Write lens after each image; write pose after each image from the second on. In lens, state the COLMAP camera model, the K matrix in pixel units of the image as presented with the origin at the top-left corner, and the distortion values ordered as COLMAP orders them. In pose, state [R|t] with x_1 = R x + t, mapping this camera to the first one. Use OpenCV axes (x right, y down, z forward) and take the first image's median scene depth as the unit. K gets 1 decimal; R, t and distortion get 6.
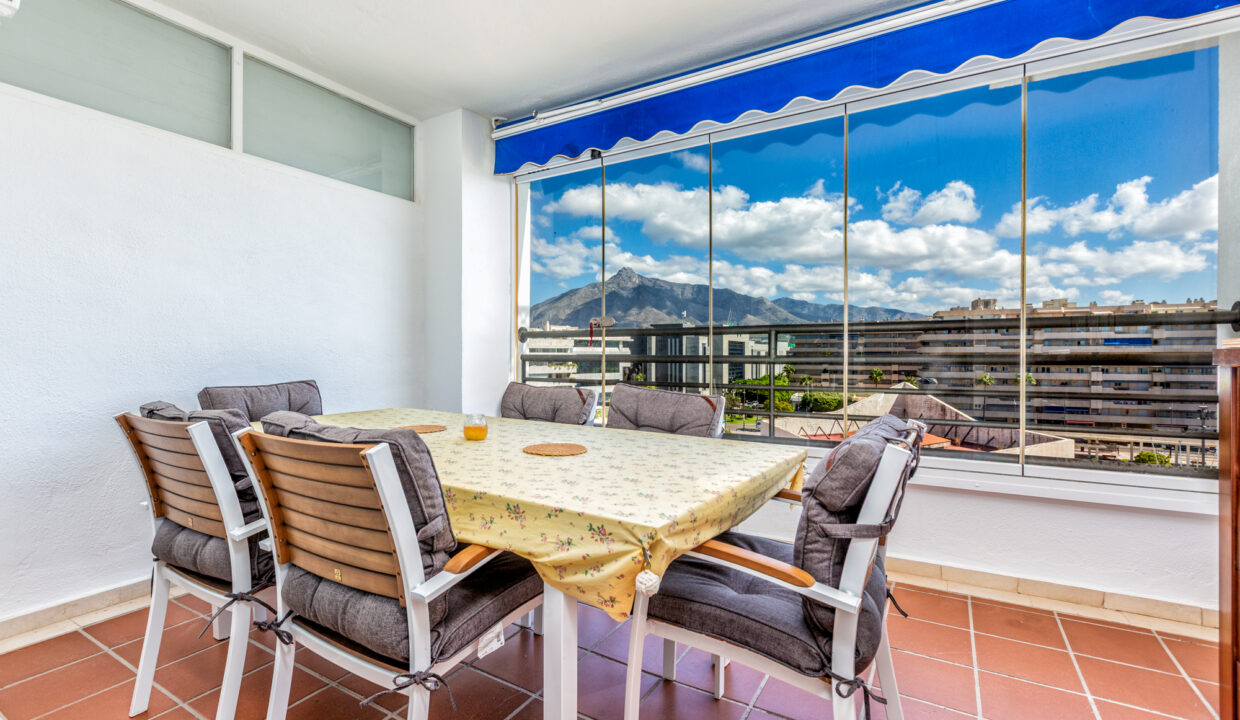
lens RADIAL K [[550.3, 0, 617.3], [0, 550.3, 355.8], [0, 0, 1]] dist [-0.000345, -0.000024]
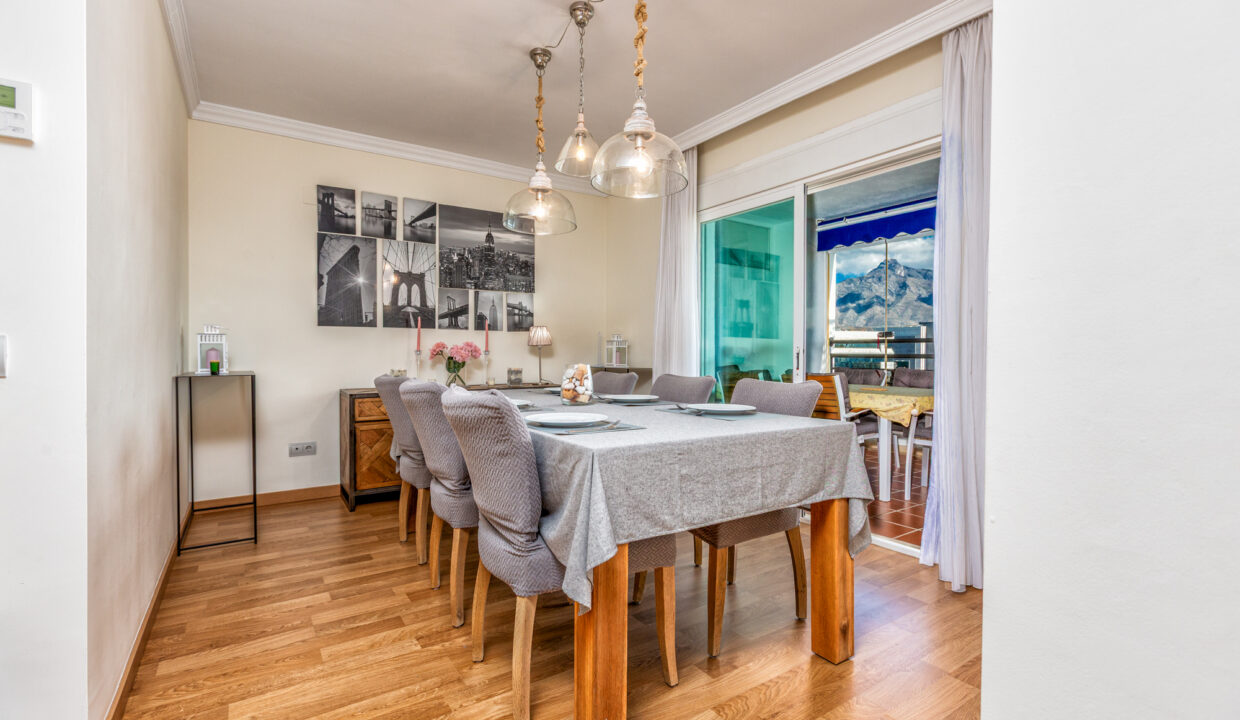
lens RADIAL K [[550.3, 0, 617.3], [0, 550.3, 355.8], [0, 0, 1]] dist [-0.000345, -0.000024]
pose [[0.903973, 0.008323, -0.427508, -0.154590], [-0.007870, 0.999965, 0.002827, 0.018139], [0.427517, 0.000809, 0.904007, -2.900501]]
